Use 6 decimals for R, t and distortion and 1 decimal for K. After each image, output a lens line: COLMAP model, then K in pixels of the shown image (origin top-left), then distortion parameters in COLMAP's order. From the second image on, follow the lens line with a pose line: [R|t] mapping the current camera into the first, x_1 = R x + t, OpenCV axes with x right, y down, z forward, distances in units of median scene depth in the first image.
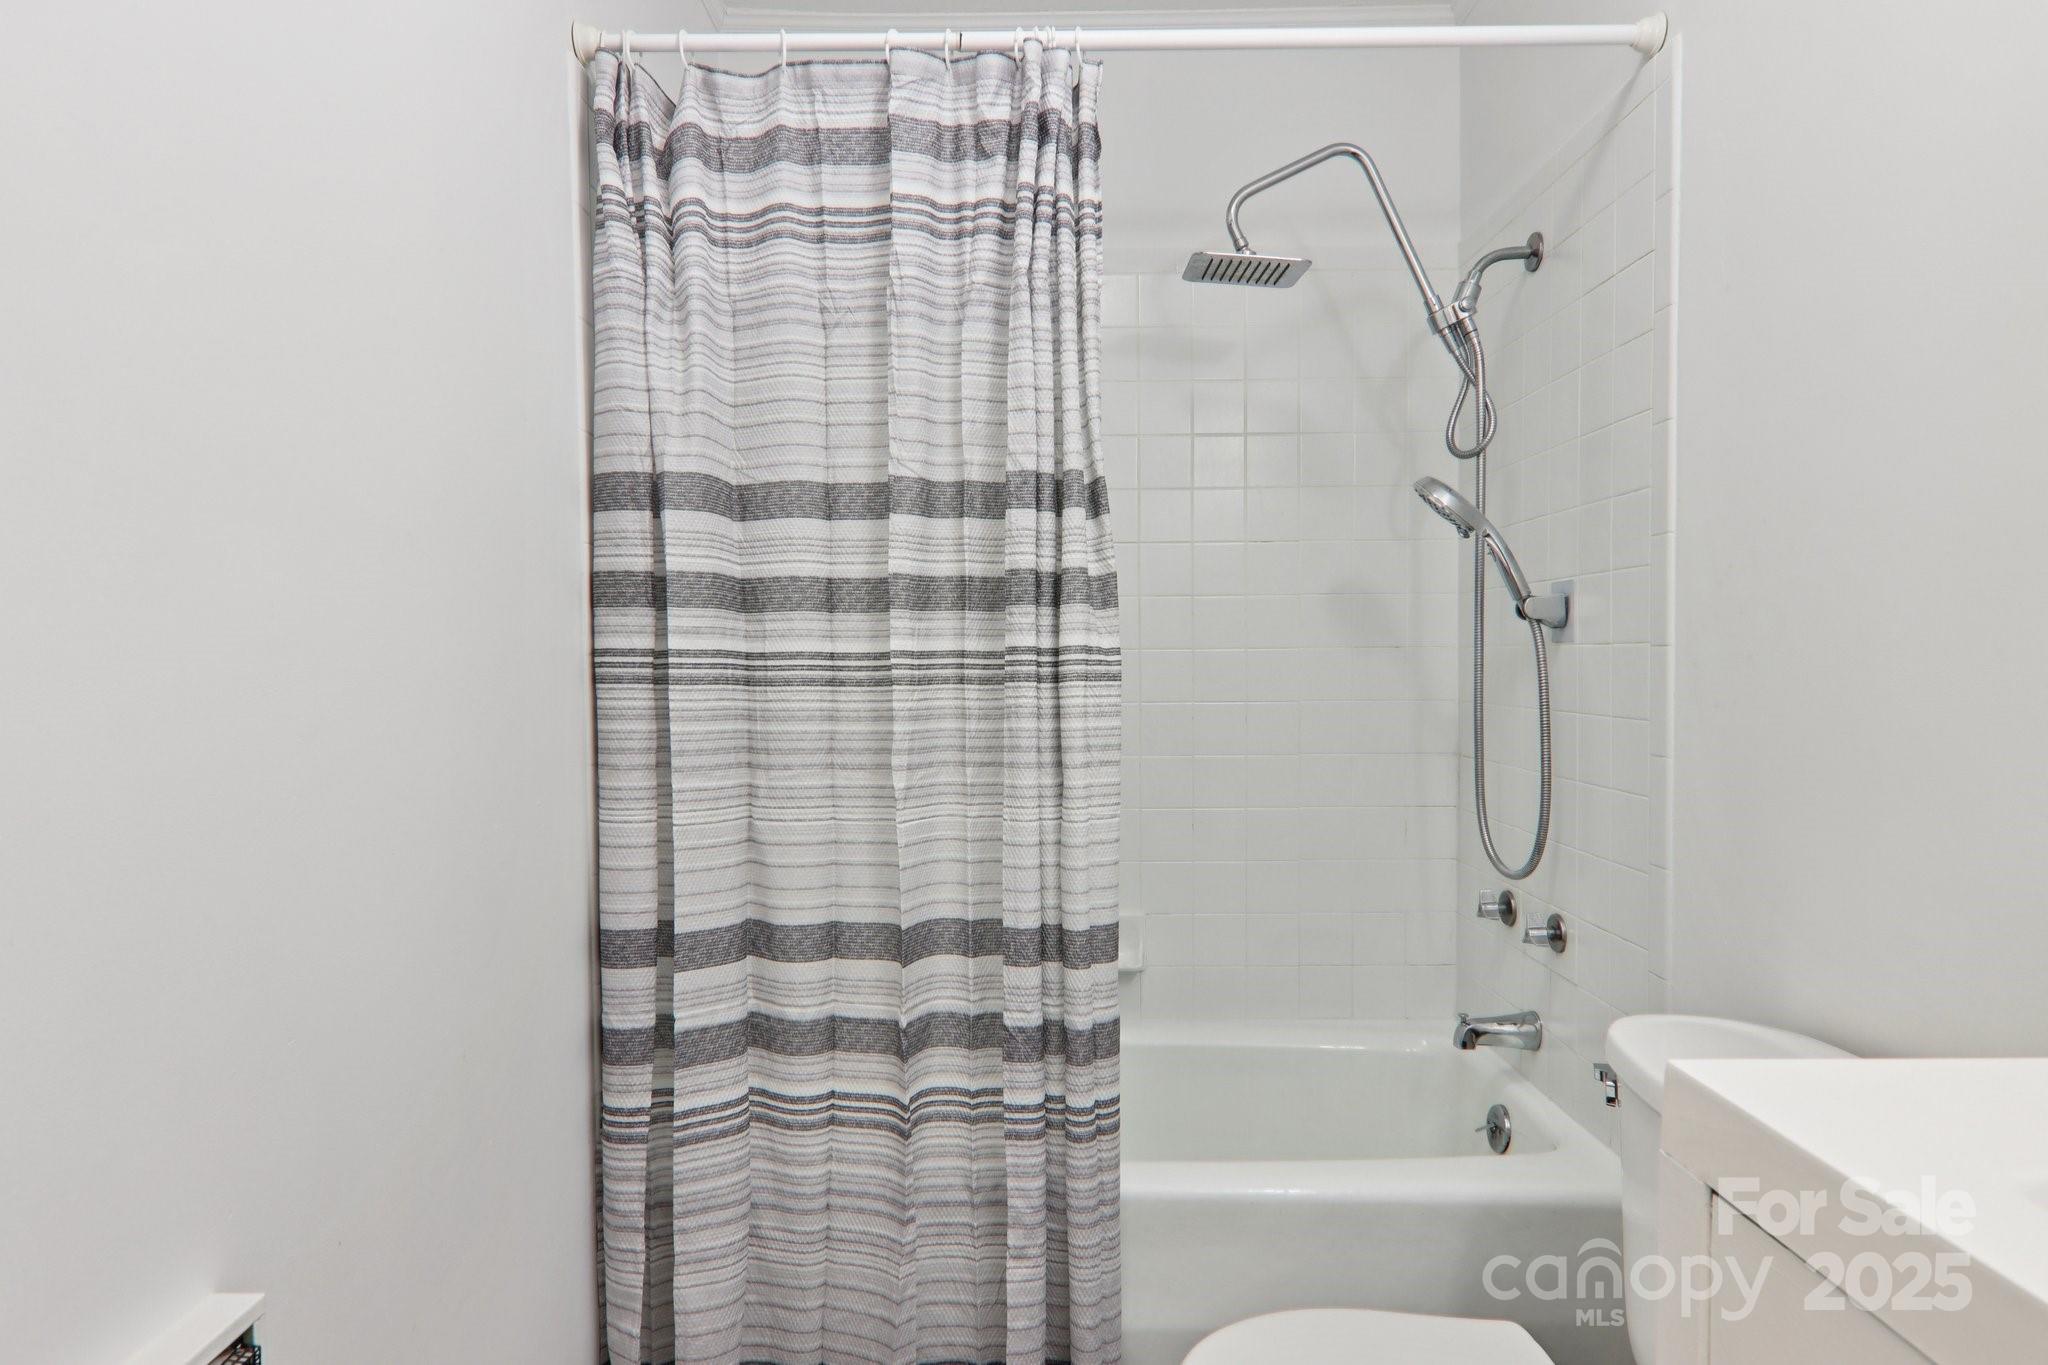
lens RADIAL K [[1191.7, 0, 1017.3], [0, 1191.7, 681.0], [0, 0, 1]] dist [0.021731, -0.020900]
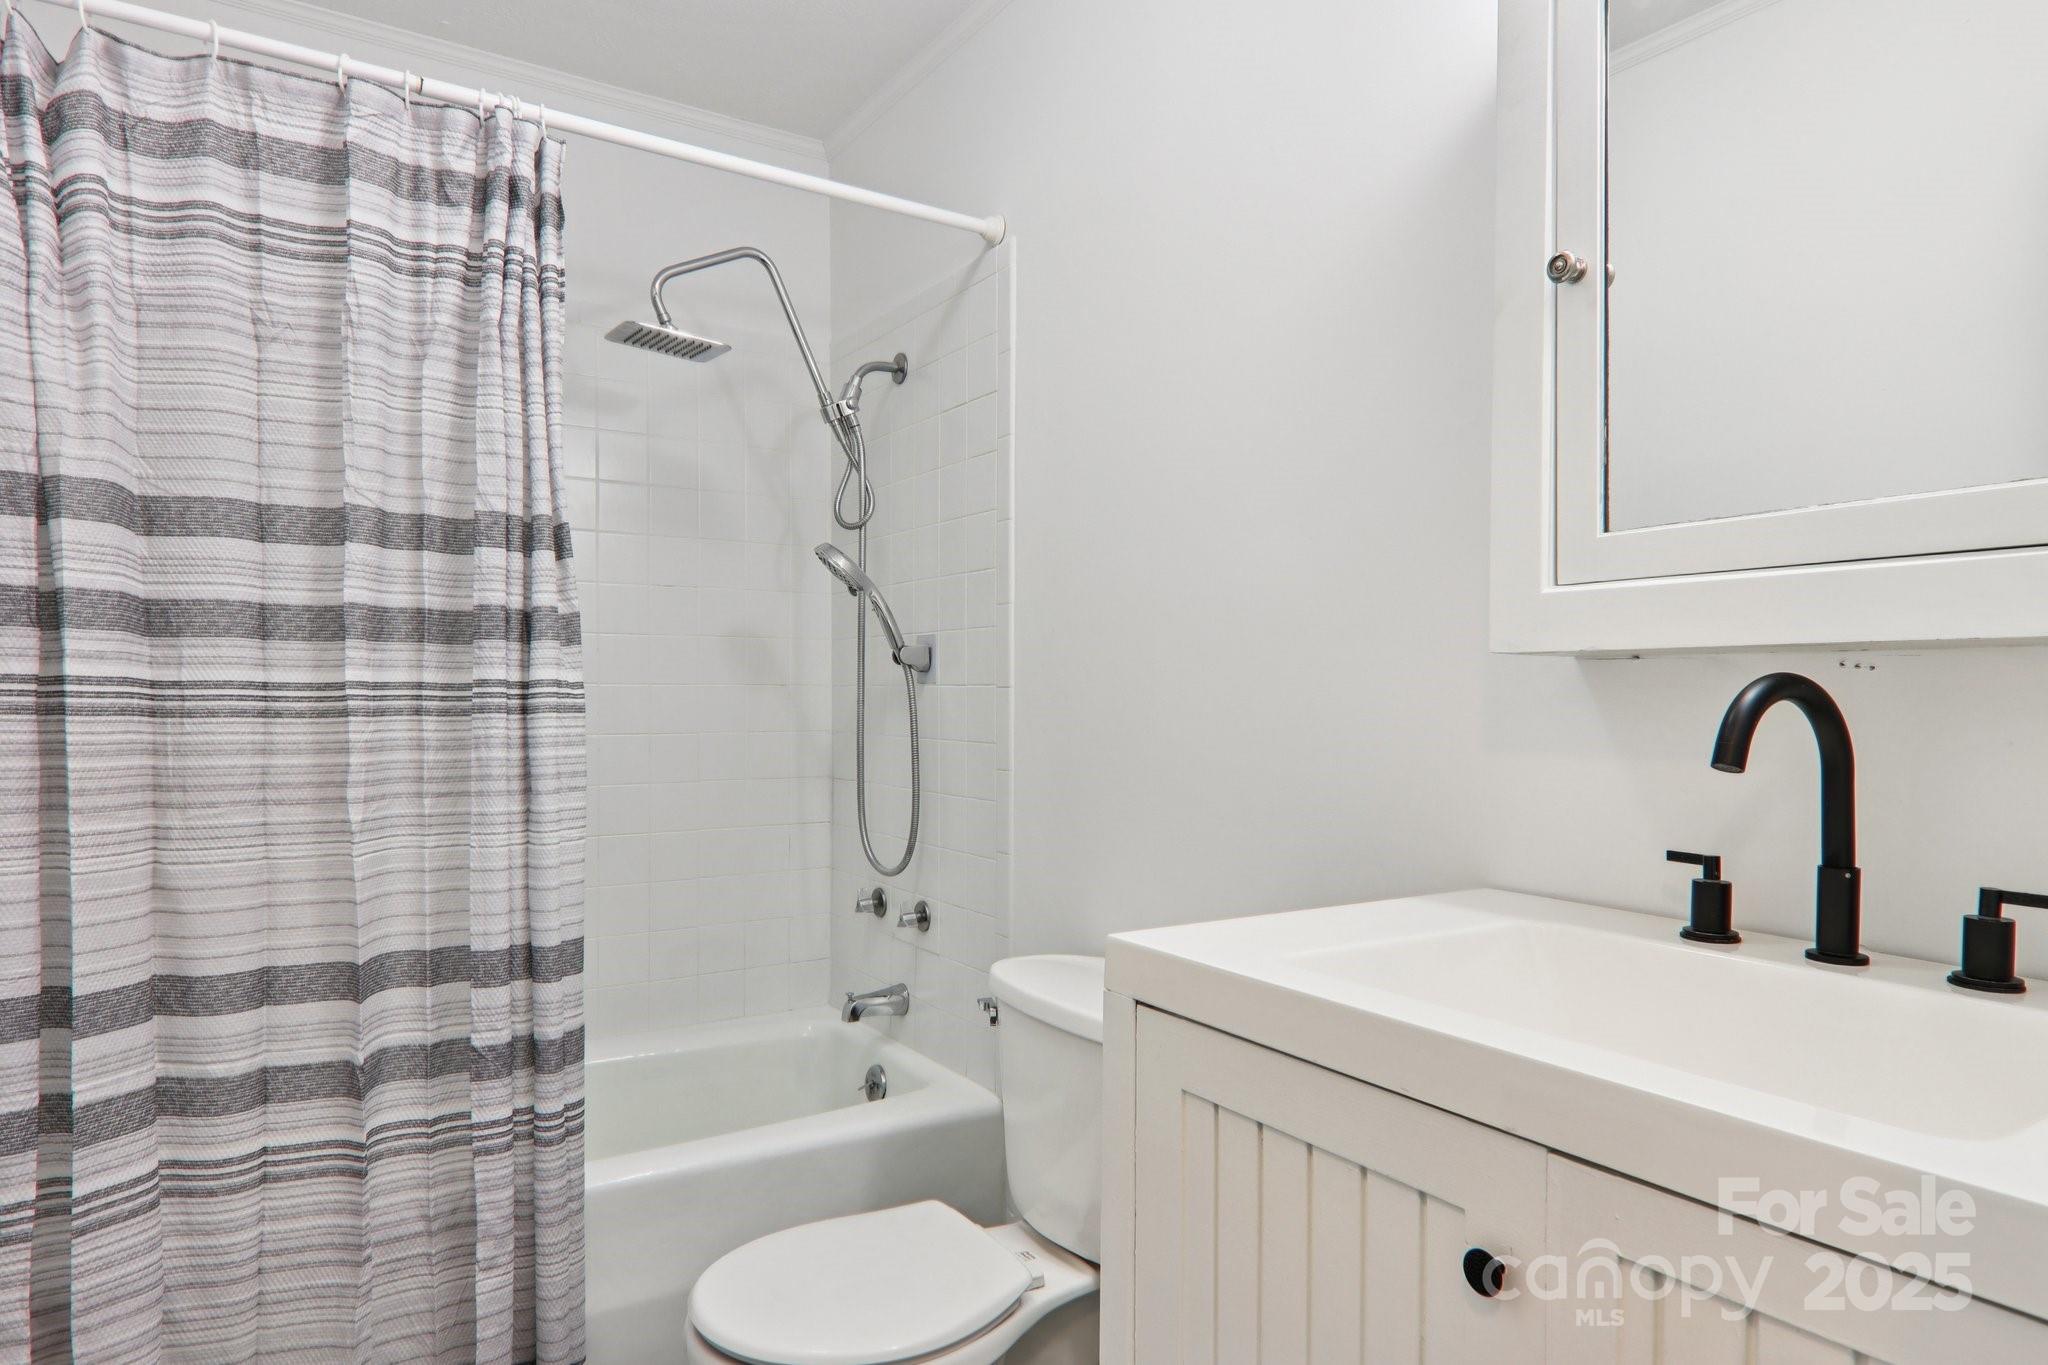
lens RADIAL K [[1191.7, 0, 1017.3], [0, 1191.7, 681.0], [0, 0, 1]] dist [0.021731, -0.020900]
pose [[0.839128, 0.016629, 0.543680, -0.175941], [0.000697, 0.999499, -0.031645, 0.005881], [-0.543934, 0.026933, 0.838696, -0.125131]]
